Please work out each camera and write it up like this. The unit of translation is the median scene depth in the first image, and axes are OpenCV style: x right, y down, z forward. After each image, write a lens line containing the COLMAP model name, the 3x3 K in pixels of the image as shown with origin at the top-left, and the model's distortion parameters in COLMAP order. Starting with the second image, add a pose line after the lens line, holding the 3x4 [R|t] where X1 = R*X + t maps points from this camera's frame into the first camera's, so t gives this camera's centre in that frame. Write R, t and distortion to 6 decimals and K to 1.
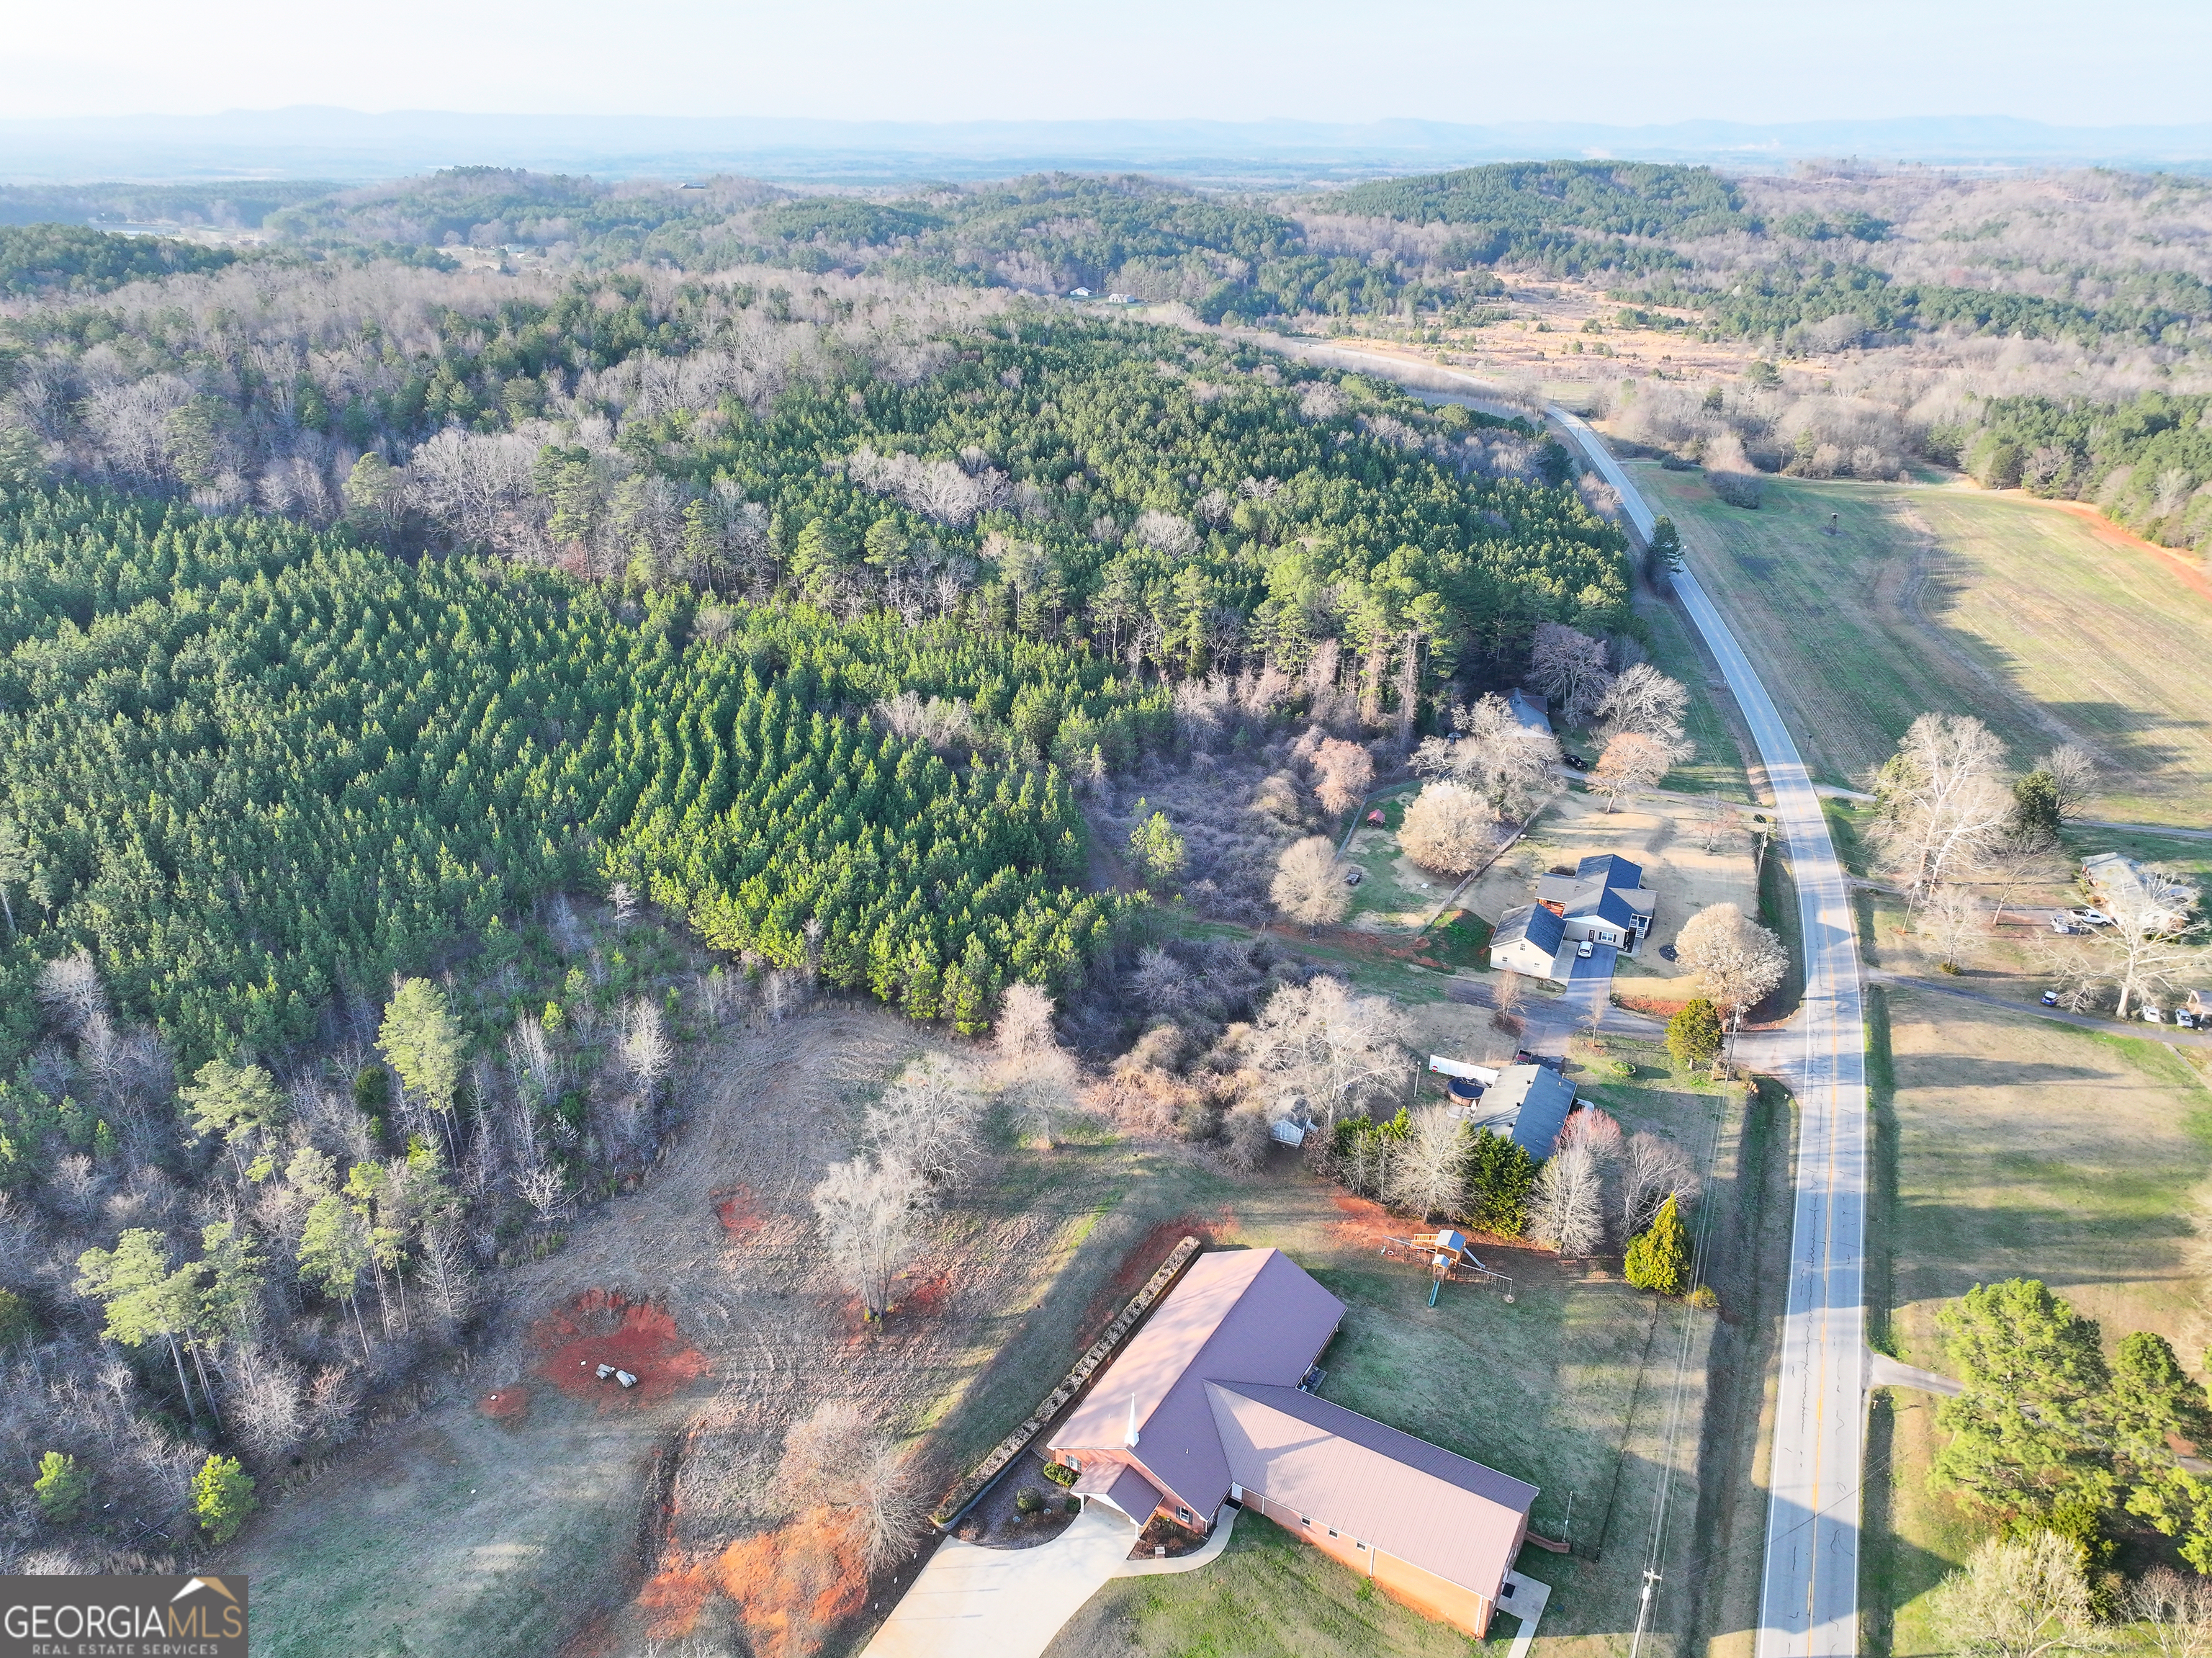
lens RADIAL K [[1568.1, 0, 1100.8], [0, 1568.1, 833.4], [0, 0, 1]] dist [0.001724, 0.009023]
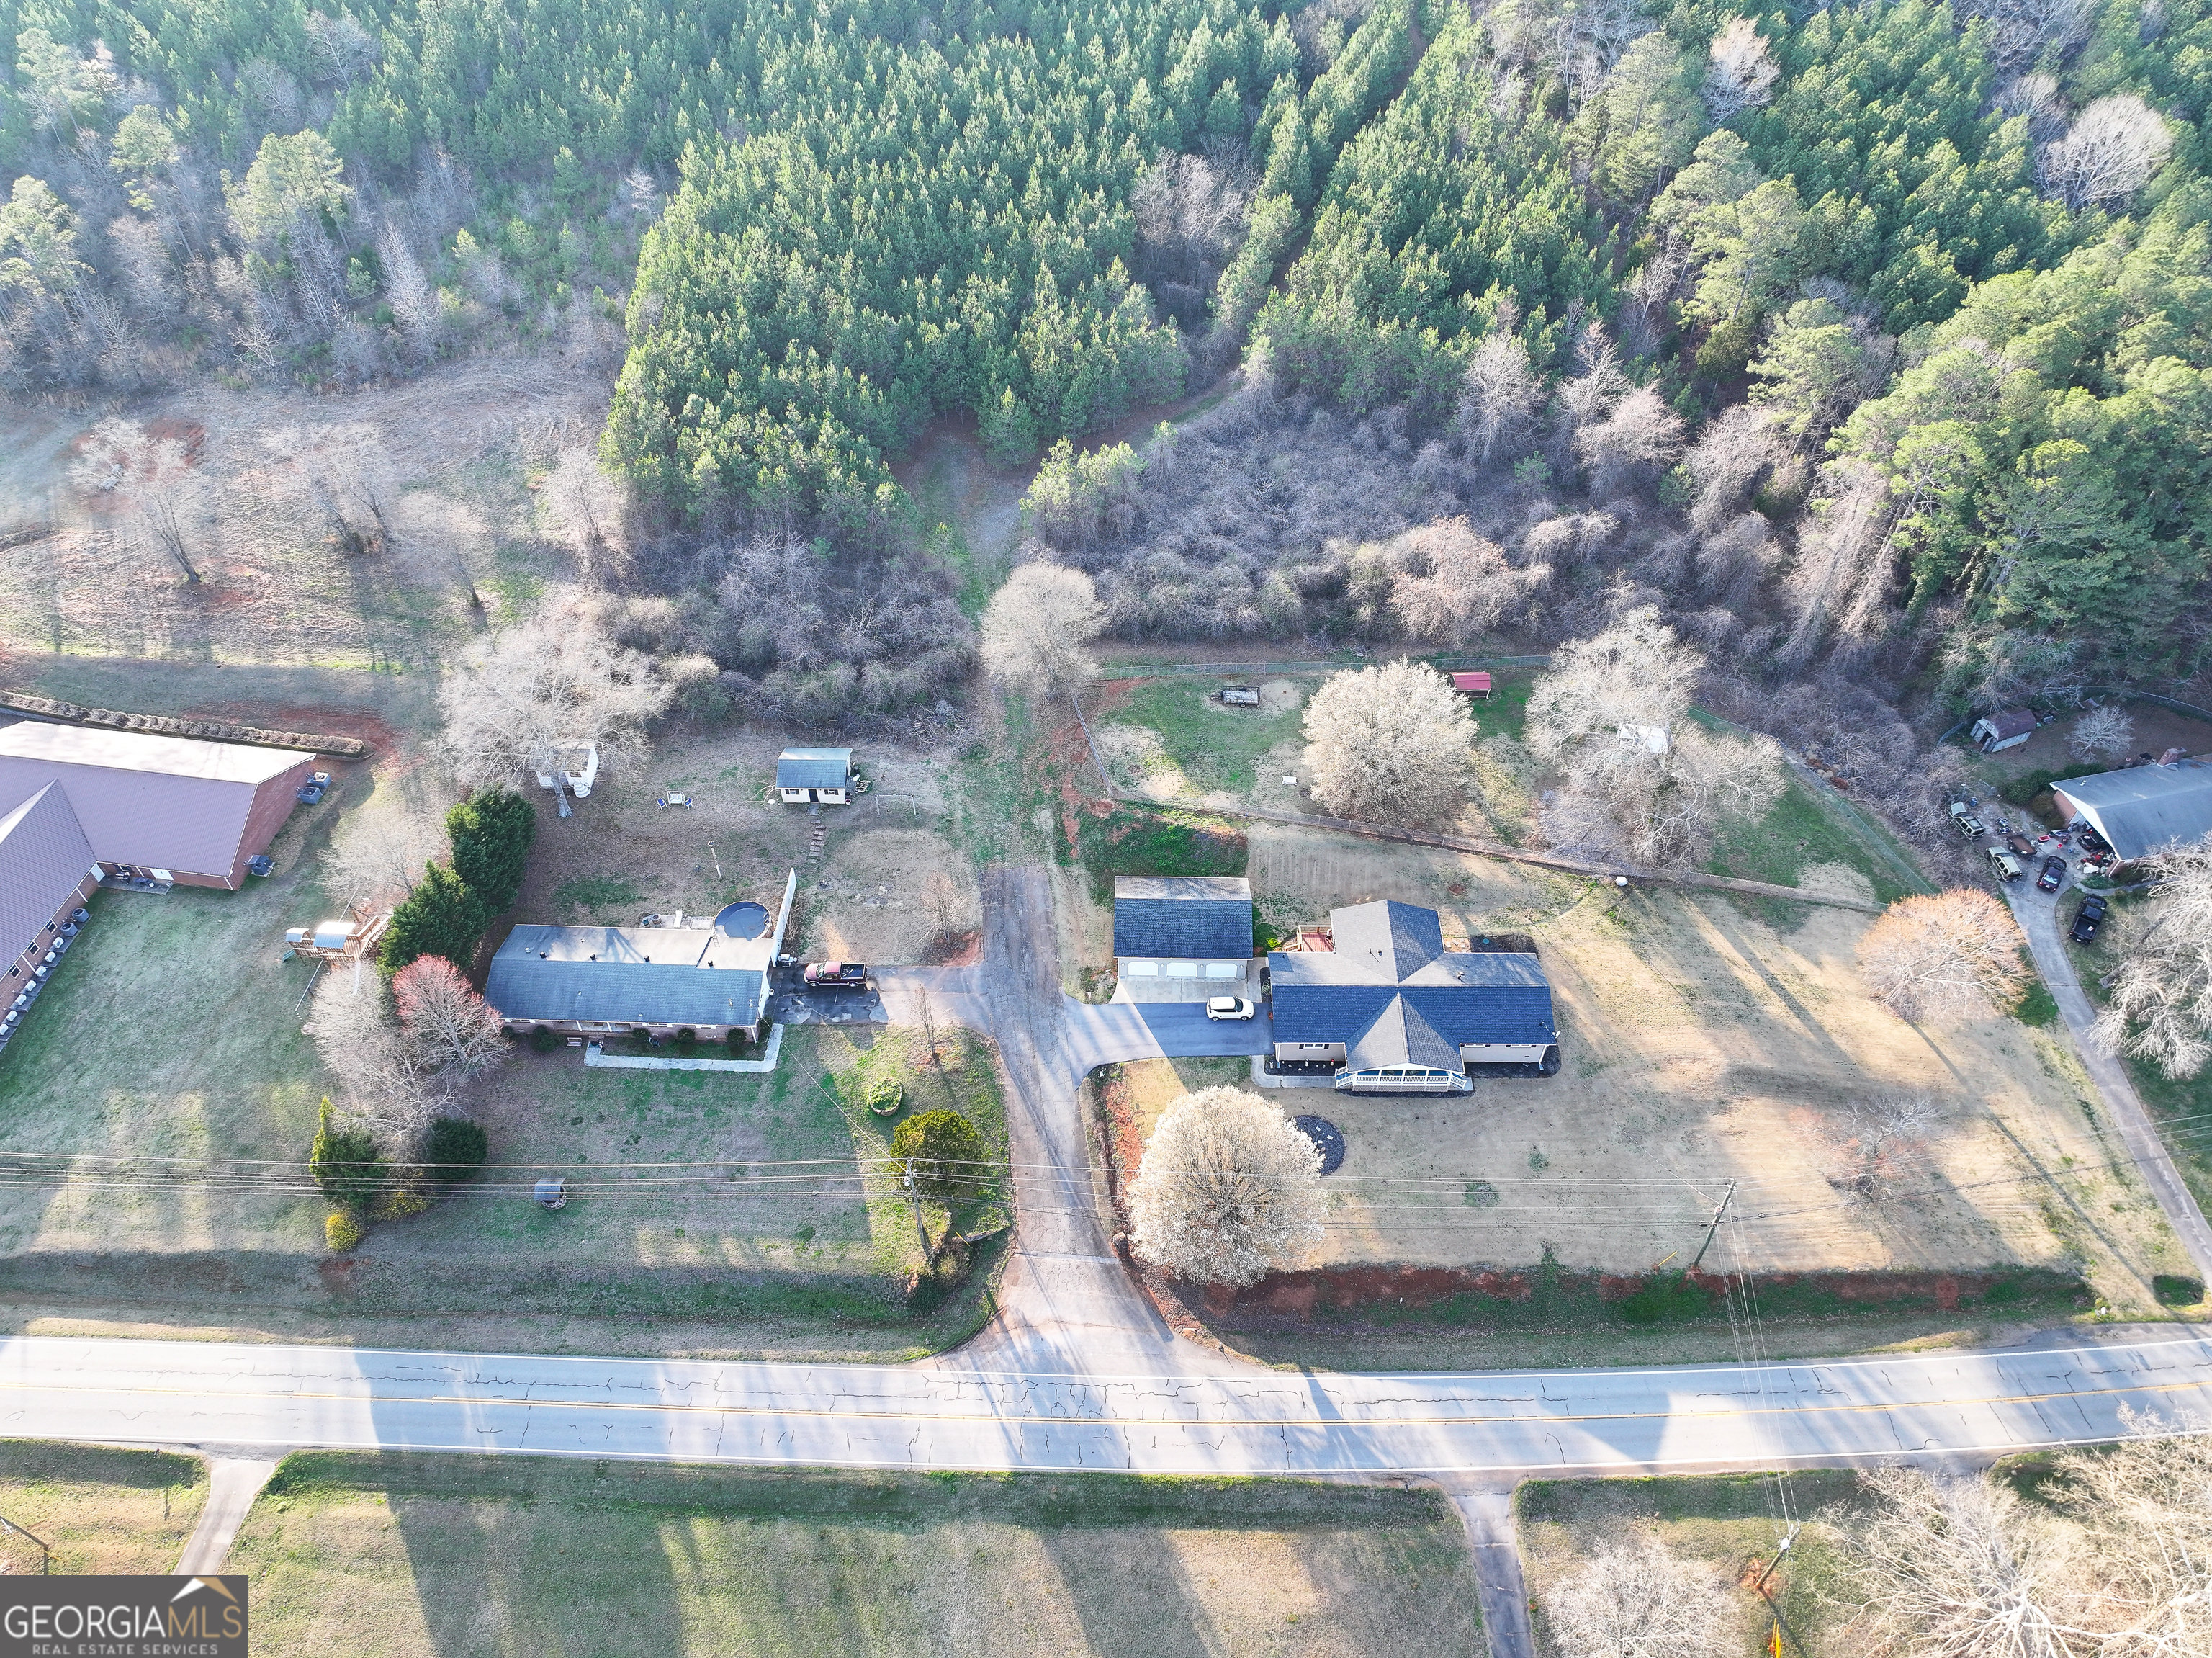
lens RADIAL K [[1568.1, 0, 1100.8], [0, 1568.1, 833.4], [0, 0, 1]] dist [0.001724, 0.009023]
pose [[0.374333, 0.675357, -0.635427, 0.696144], [-0.386745, 0.736511, 0.554959, -0.314791], [0.842795, 0.038008, 0.536891, 0.728135]]
